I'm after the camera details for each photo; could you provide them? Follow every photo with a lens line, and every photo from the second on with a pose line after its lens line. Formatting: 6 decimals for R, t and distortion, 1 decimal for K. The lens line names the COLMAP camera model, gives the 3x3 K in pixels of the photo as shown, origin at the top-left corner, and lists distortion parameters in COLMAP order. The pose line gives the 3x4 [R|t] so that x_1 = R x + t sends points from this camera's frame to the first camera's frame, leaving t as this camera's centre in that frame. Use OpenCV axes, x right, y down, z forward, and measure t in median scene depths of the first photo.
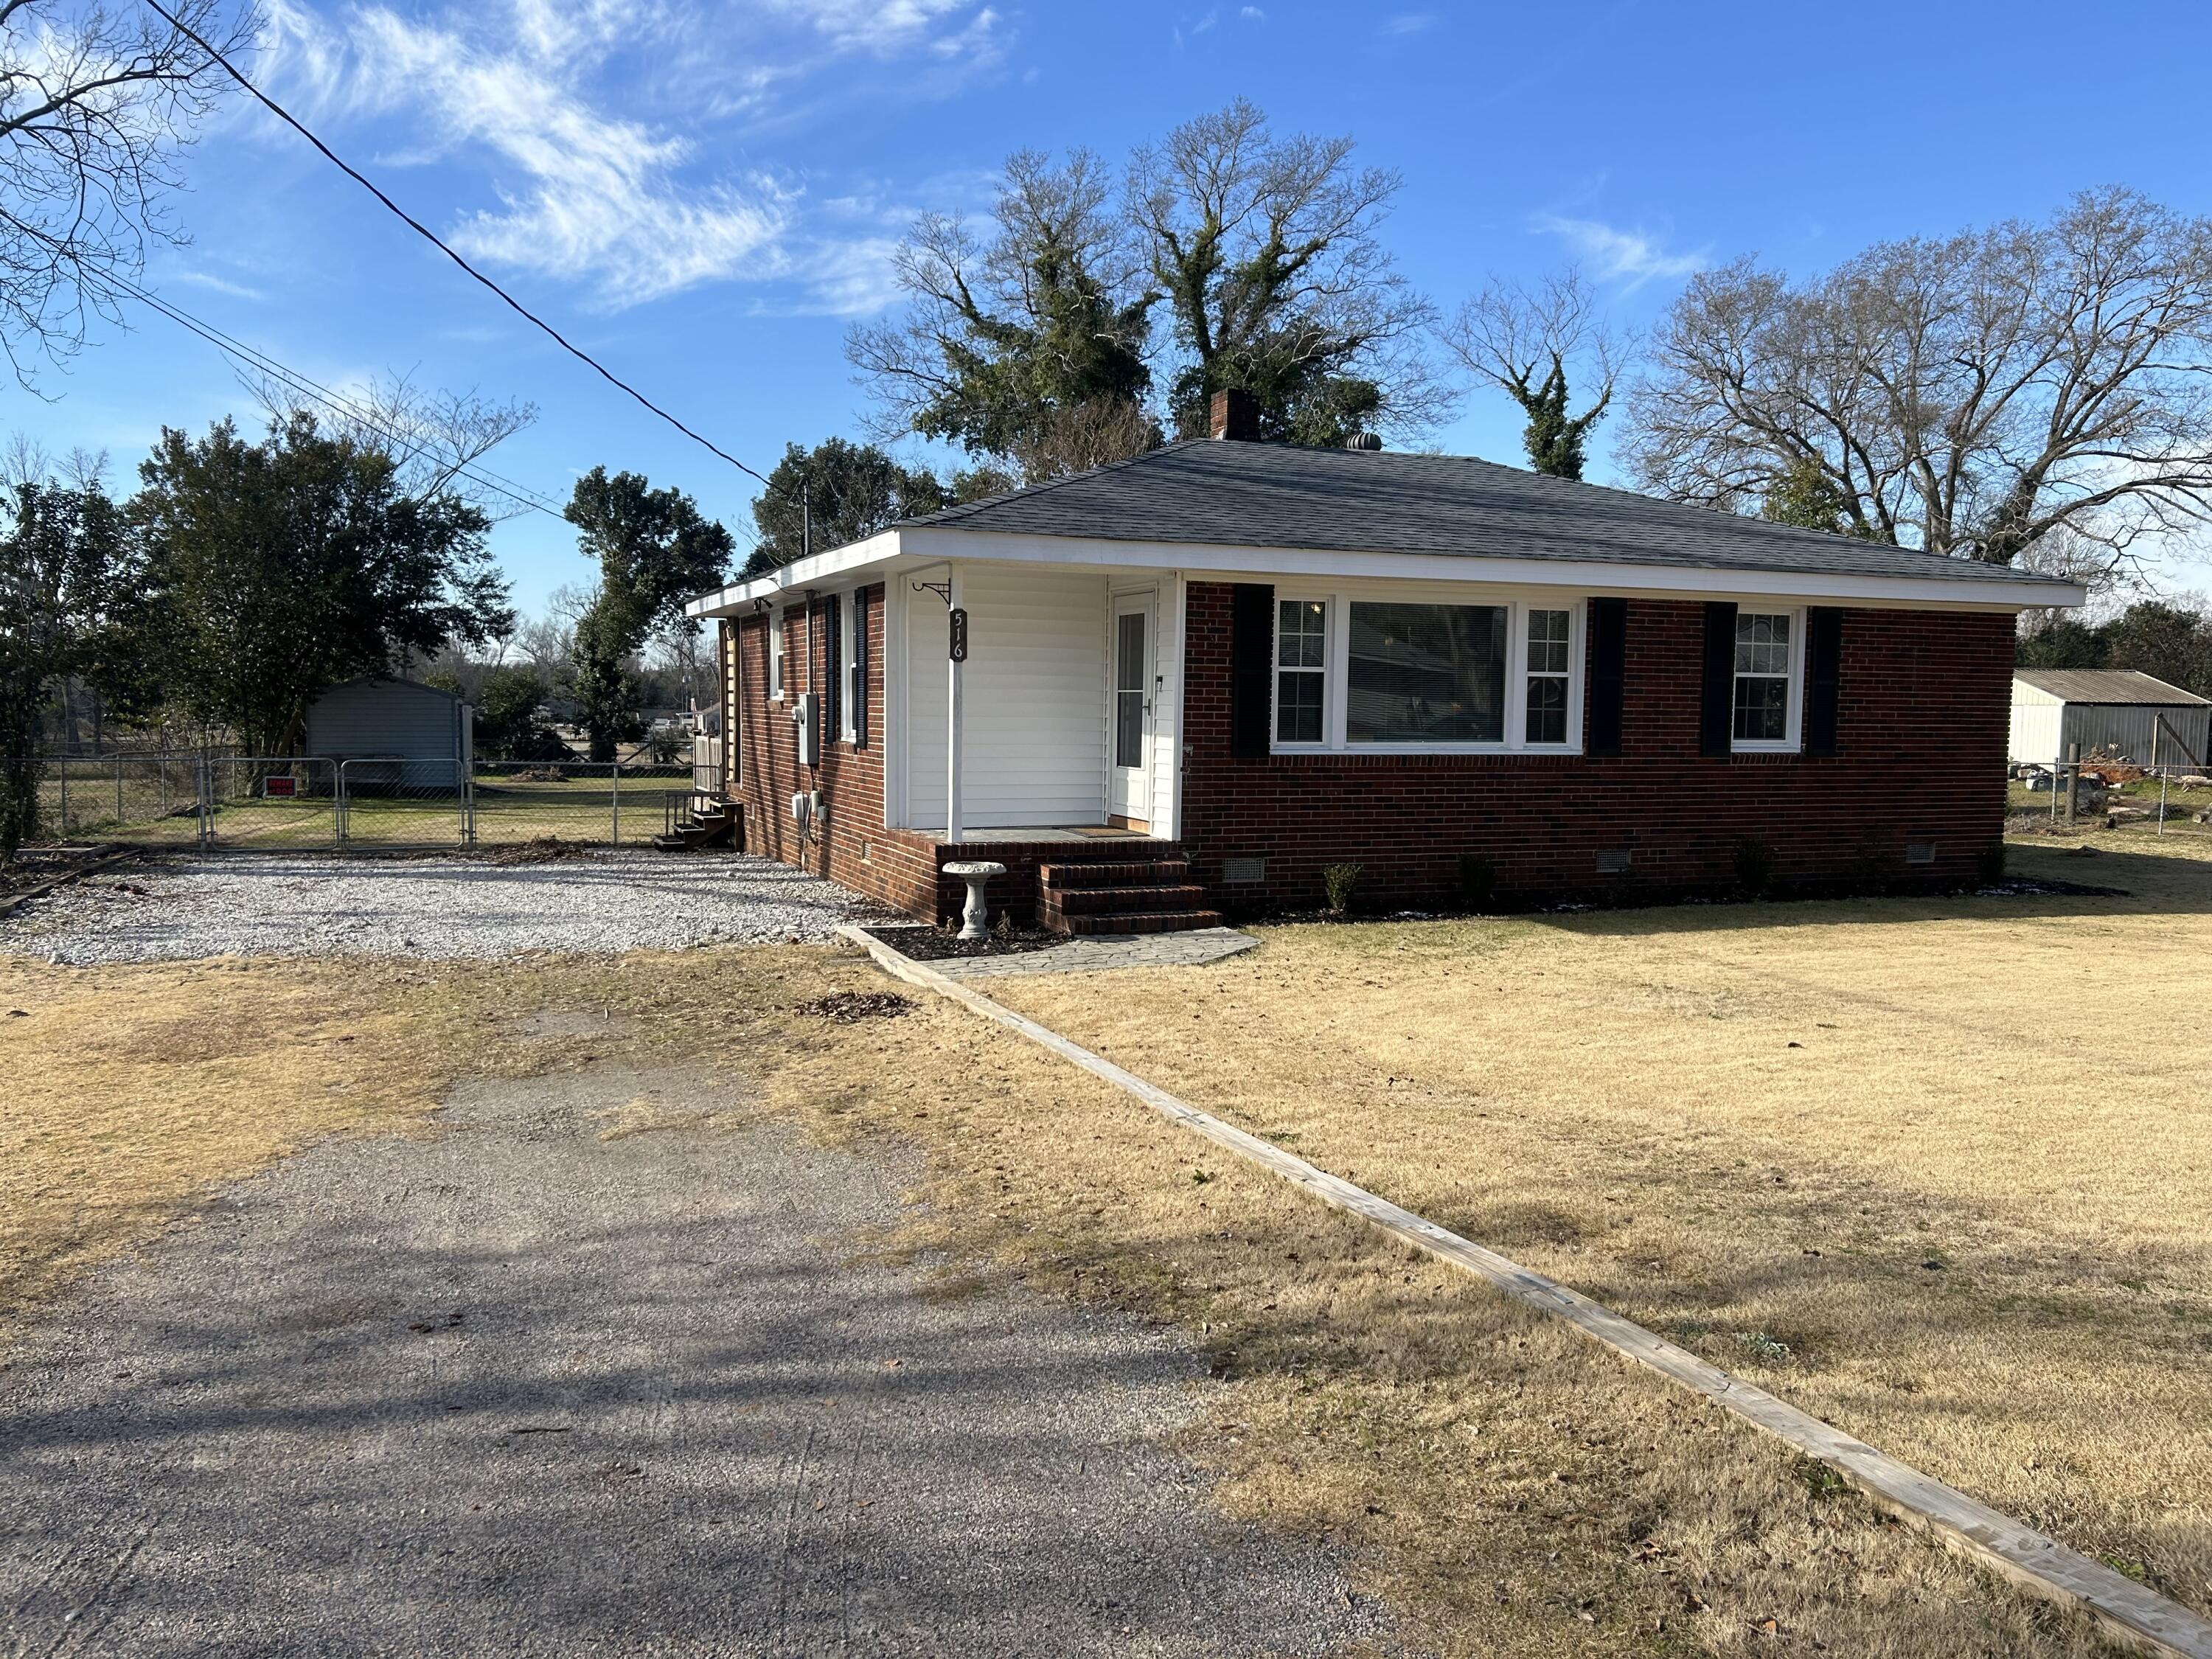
lens RADIAL K [[1665.3, 0, 1157.5], [0, 1665.3, 848.7], [0, 0, 1]] dist [0.030673, -0.027232]
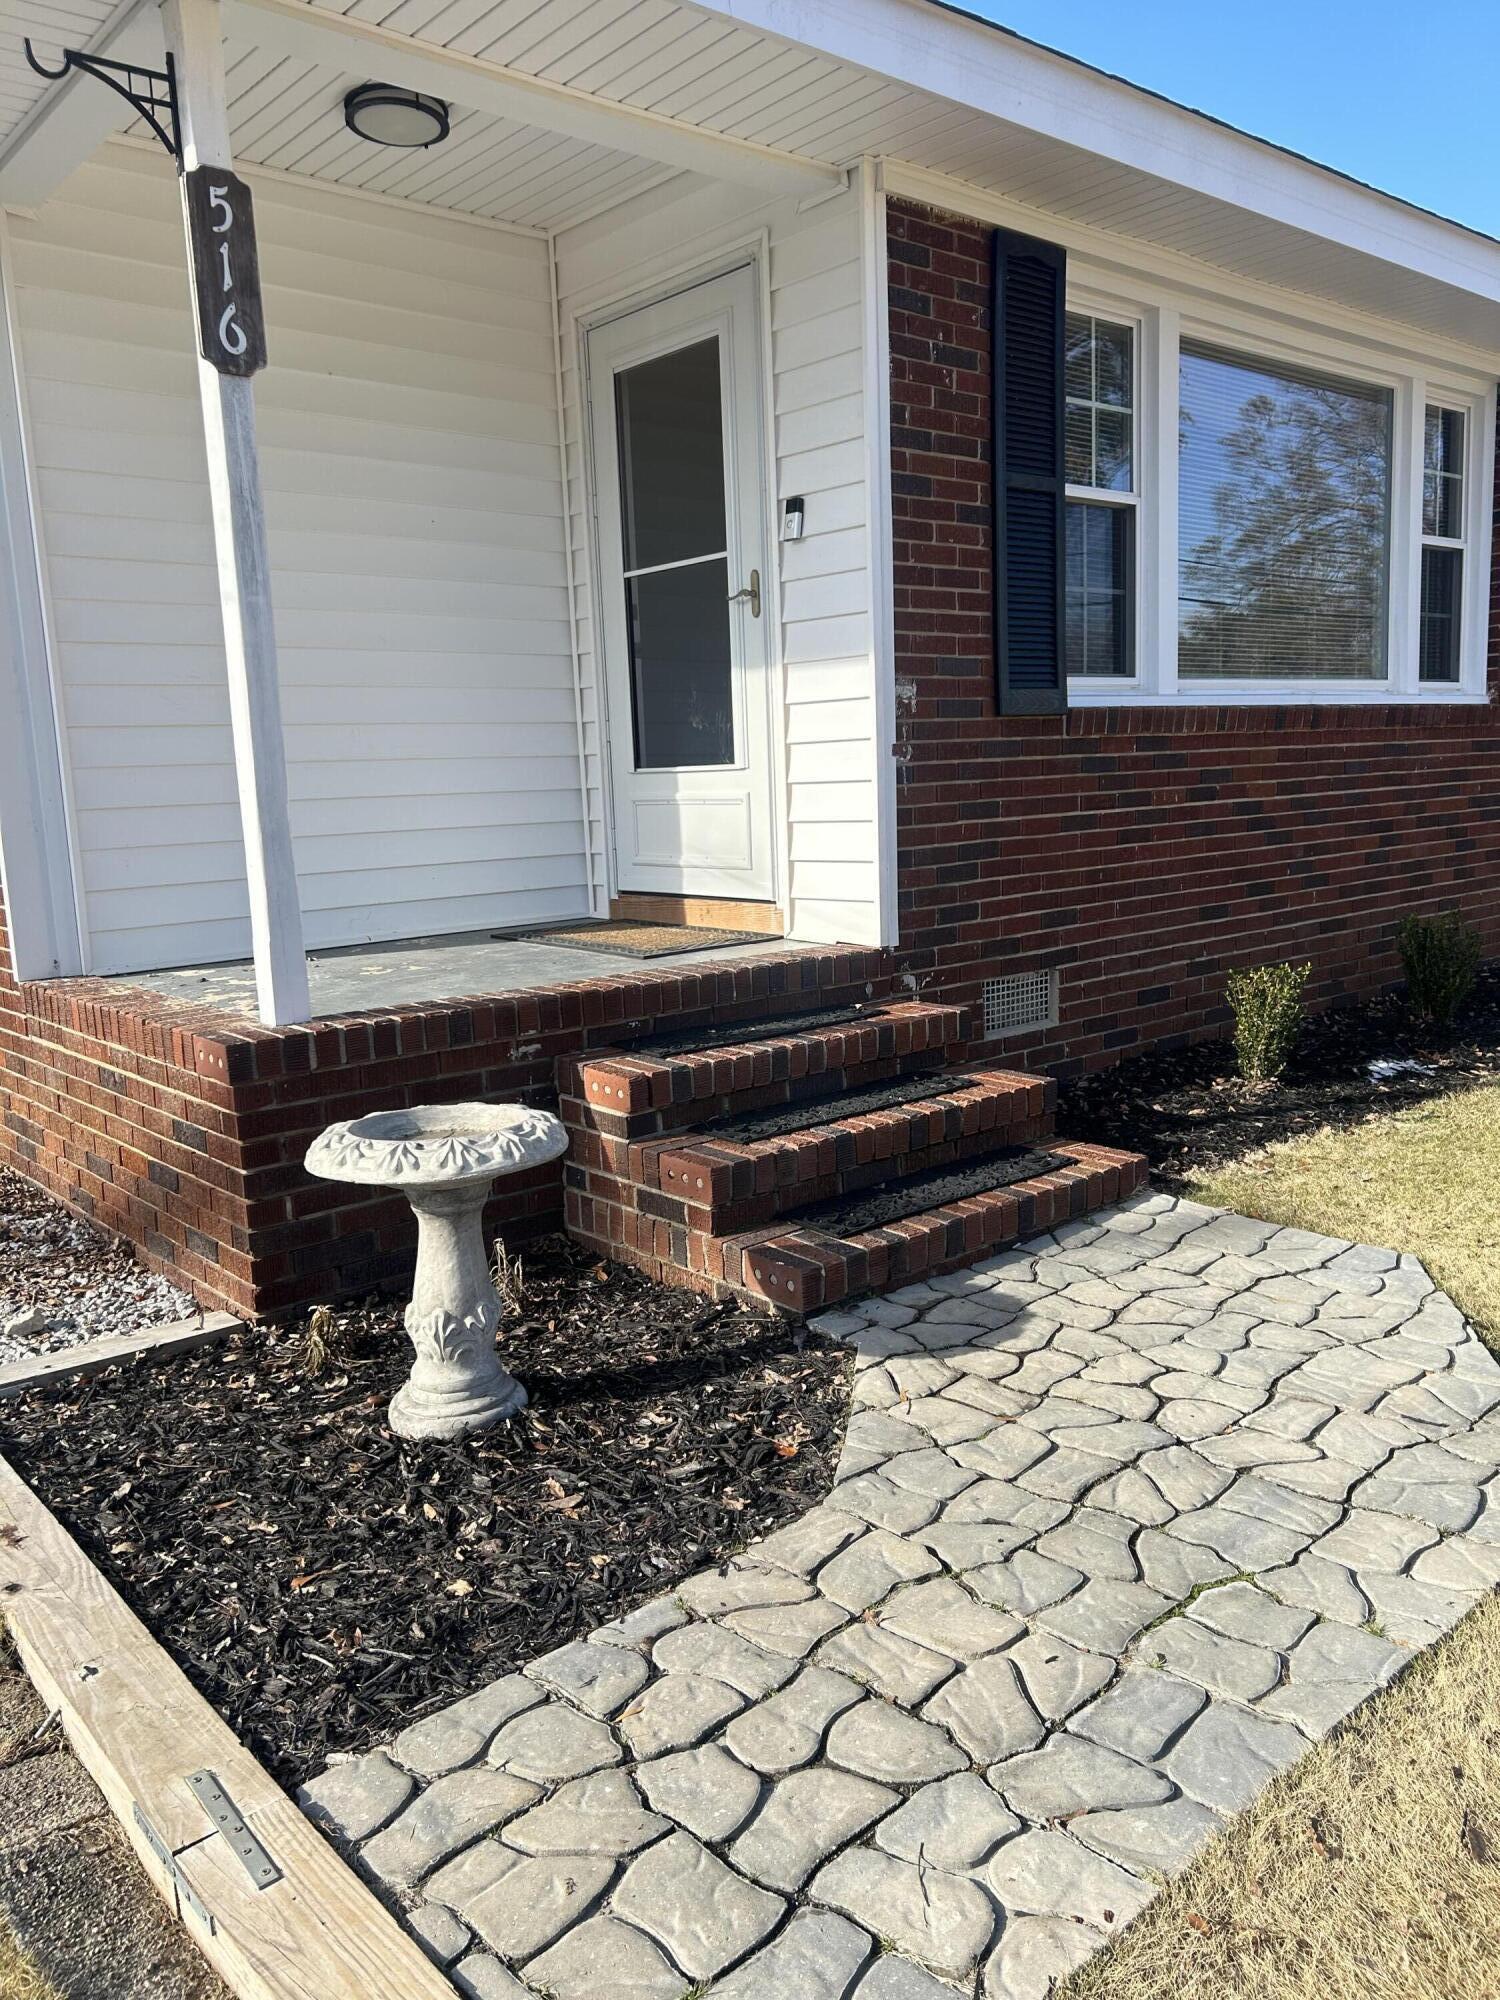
lens RADIAL K [[1505.7, 0, 771.9], [0, 1505.7, 1007.7], [0, 0, 1]] dist [0.030673, -0.027232]
pose [[0.950336, -0.097853, 0.295443, -0.087099], [0.078290, 0.993924, 0.077366, -0.014529], [-0.301218, -0.050394, 0.952223, 0.530205]]
